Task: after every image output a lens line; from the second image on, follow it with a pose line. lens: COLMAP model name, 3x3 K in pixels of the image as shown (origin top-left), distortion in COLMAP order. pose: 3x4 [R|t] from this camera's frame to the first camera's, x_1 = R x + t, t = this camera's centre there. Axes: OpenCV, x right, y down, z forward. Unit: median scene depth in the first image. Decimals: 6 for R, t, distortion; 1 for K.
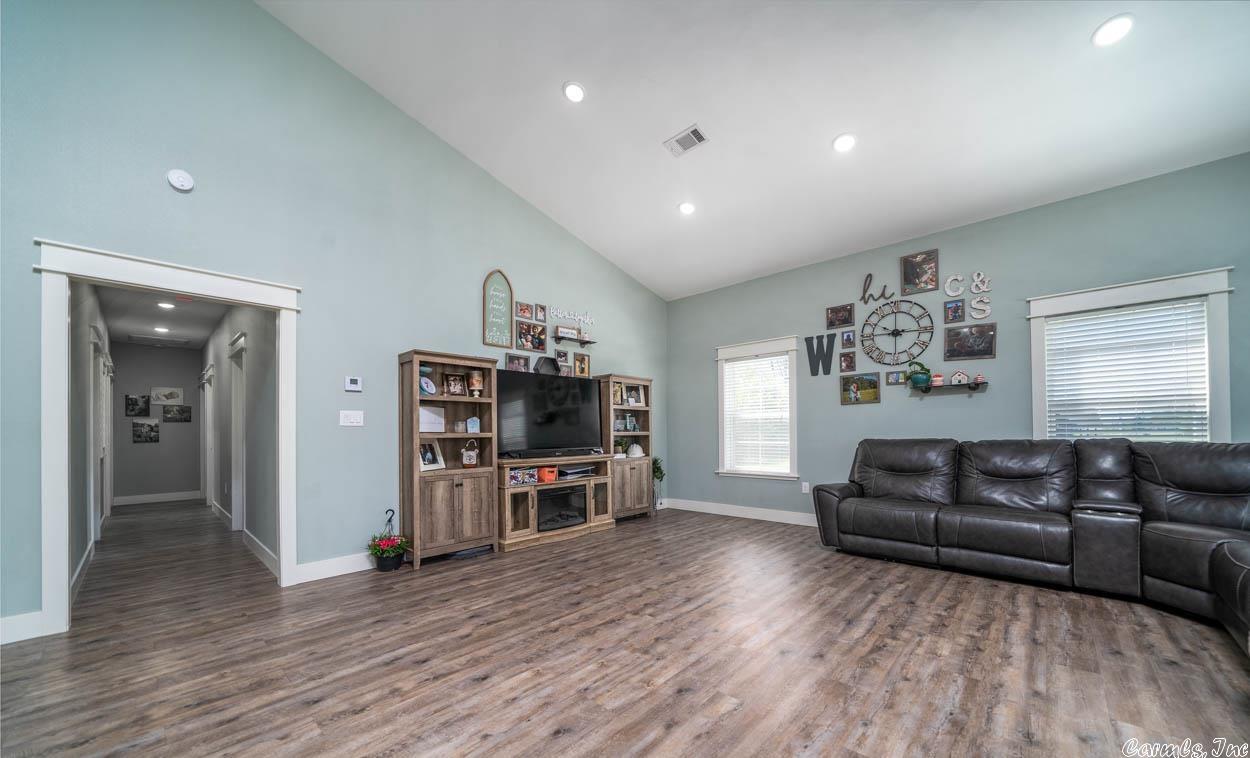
lens RADIAL K [[455.4, 0, 628.3], [0, 455.4, 419.9], [0, 0, 1]] dist [-0.002288, -0.000079]
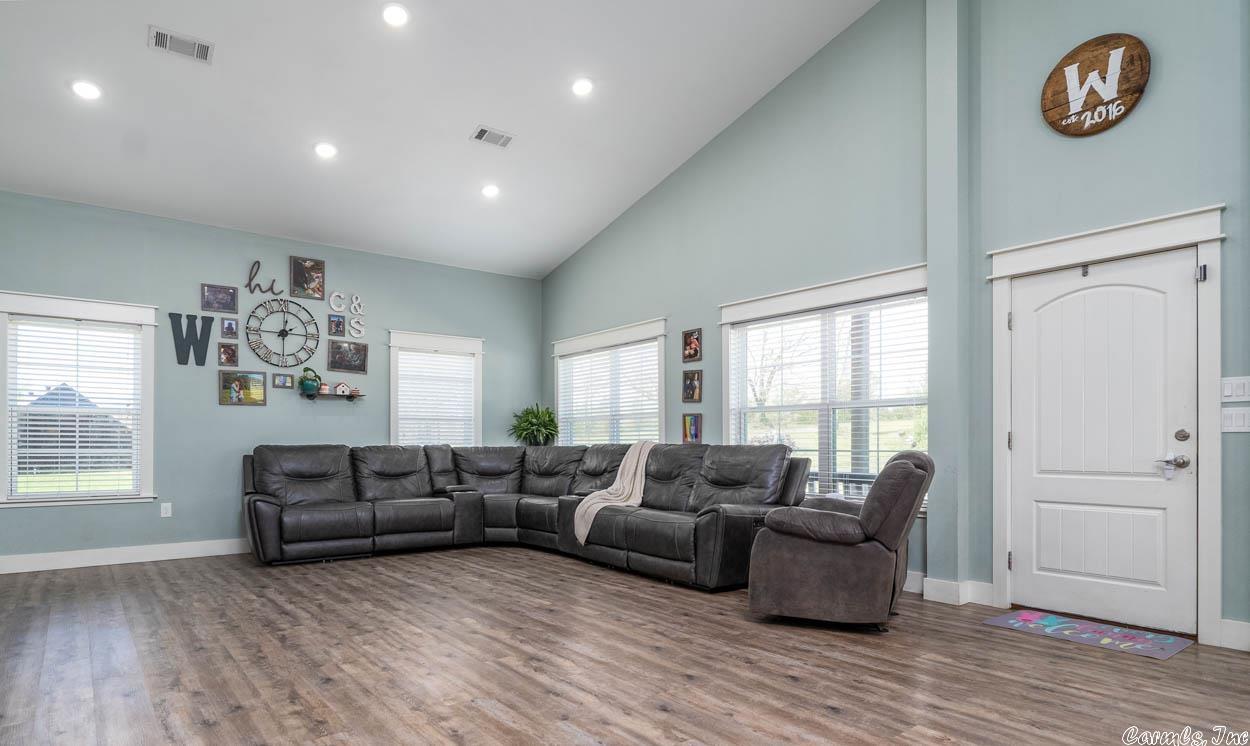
lens RADIAL K [[694.4, 0, 625.6], [0, 694.4, 375.5], [0, 0, 1]] dist [0.001489, 0.000330]
pose [[0.150984, 0.111812, 0.982192, -0.731493], [-0.025240, 0.993695, -0.109242, 0.036934], [-0.988214, -0.008297, 0.152854, 0.077756]]
